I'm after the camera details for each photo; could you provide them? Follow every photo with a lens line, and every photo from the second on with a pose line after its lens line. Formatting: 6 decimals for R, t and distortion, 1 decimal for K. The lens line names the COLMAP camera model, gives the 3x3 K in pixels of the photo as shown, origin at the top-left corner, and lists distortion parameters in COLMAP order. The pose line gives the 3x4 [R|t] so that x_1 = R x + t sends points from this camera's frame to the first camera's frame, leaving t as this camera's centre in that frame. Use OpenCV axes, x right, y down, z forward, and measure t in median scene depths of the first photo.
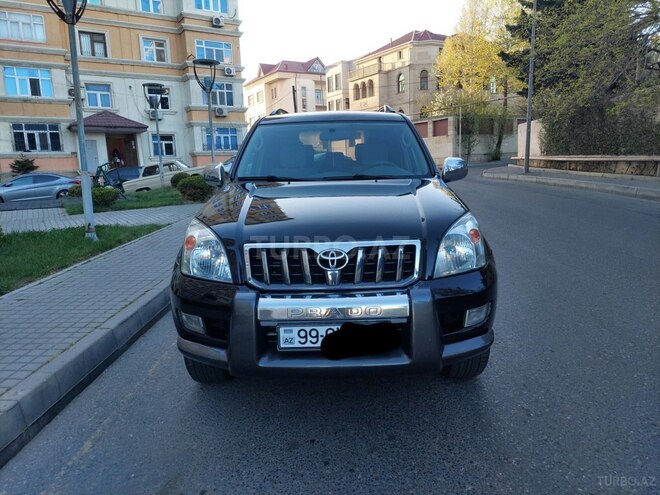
lens RADIAL K [[481.3, 0, 329.1], [0, 481.3, 250.3], [0, 0, 1]] dist [0.065441, -0.055588]
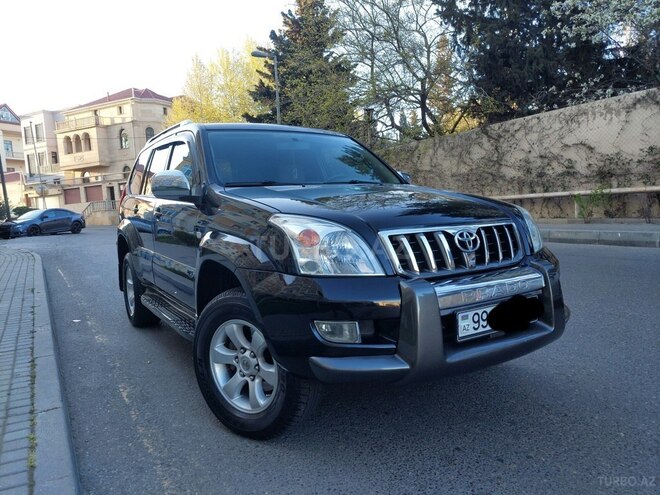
lens RADIAL K [[491.3, 0, 334.5], [0, 491.3, 247.3], [0, 0, 1]] dist [0.012430, -0.000354]
pose [[0.832412, -0.055648, 0.551356, -0.072791], [0.129084, 0.987047, -0.095264, 0.008817], [-0.538913, 0.150470, 0.828813, 0.033055]]
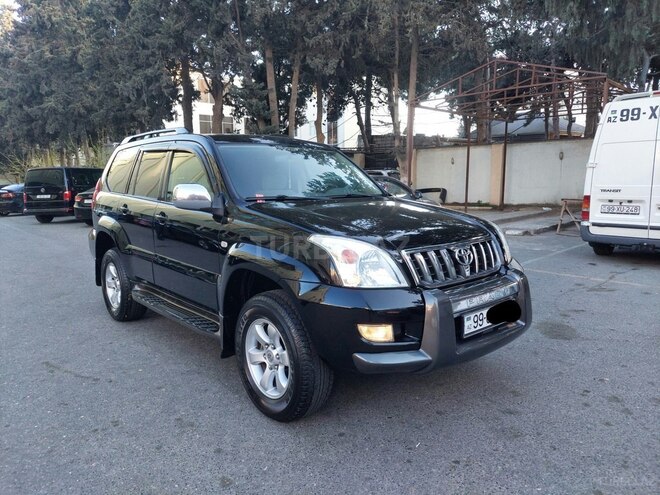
lens RADIAL K [[489.5, 0, 330.0], [0, 489.5, 247.5], [0, 0, 1]] dist [0.007011, -0.001704]
pose [[0.736511, -0.074936, 0.672262, -0.101939], [0.132590, 0.990558, -0.034846, -0.000275], [-0.663303, 0.114800, 0.739493, 0.031673]]
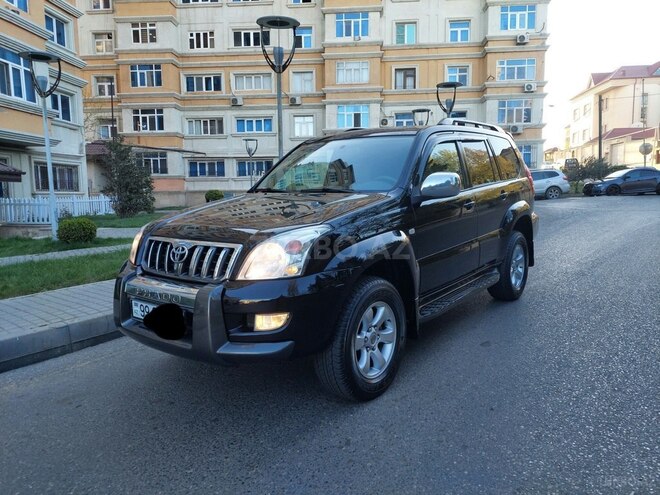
lens RADIAL K [[477.4, 0, 330.0], [0, 477.4, 247.5], [0, 0, 1]] dist [0.057388, -0.052178]
pose [[0.791579, 0.091723, -0.604144, 0.100618], [-0.117697, 0.993044, -0.003445, -0.003512], [0.599625, 0.073833, 0.796868, 0.026062]]
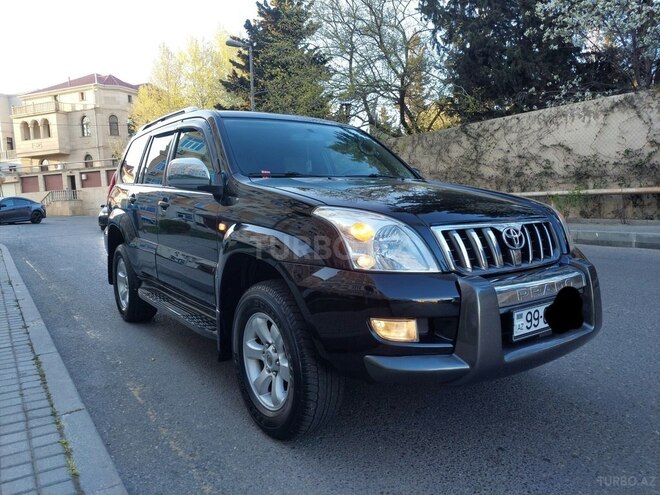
lens RADIAL K [[490.2, 0, 329.6], [0, 490.2, 251.0], [0, 0, 1]] dist [0.012447, 0.000741]
pose [[0.795201, -0.052545, 0.604065, -0.083031], [0.118796, 0.990432, -0.070232, 0.006704], [-0.594595, 0.127609, 0.793834, 0.044917]]
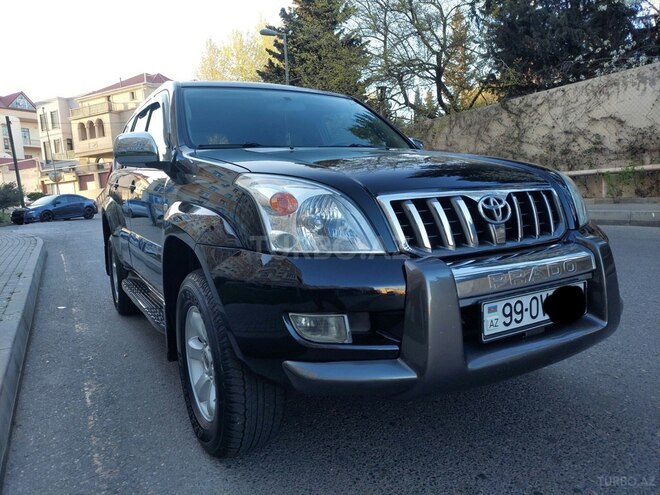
lens RADIAL K [[489.5, 0, 330.0], [0, 489.5, 247.5], [0, 0, 1]] dist [0.007011, -0.001704]
pose [[0.853133, -0.073737, 0.516456, -0.057897], [0.128635, 0.989128, -0.071269, 0.009510], [-0.505585, 0.127236, 0.853343, 0.048739]]
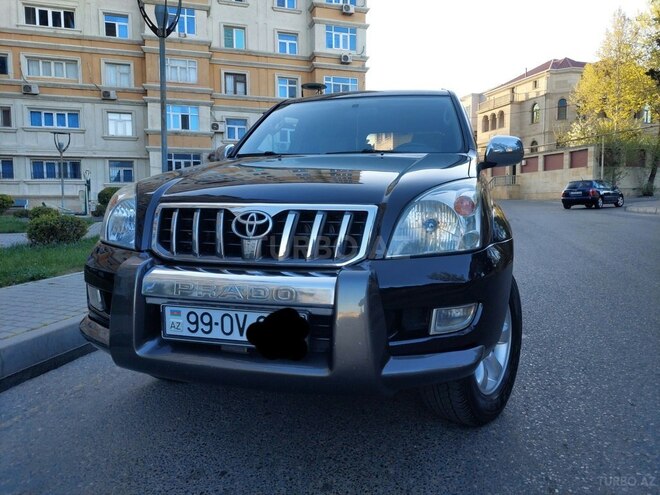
lens RADIAL K [[477.4, 0, 330.0], [0, 477.4, 247.5], [0, 0, 1]] dist [0.057388, -0.052178]
pose [[0.964410, 0.053101, -0.259025, 0.030745], [-0.073079, 0.994998, -0.068111, 0.009345], [0.254113, 0.084616, 0.963466, 0.031669]]
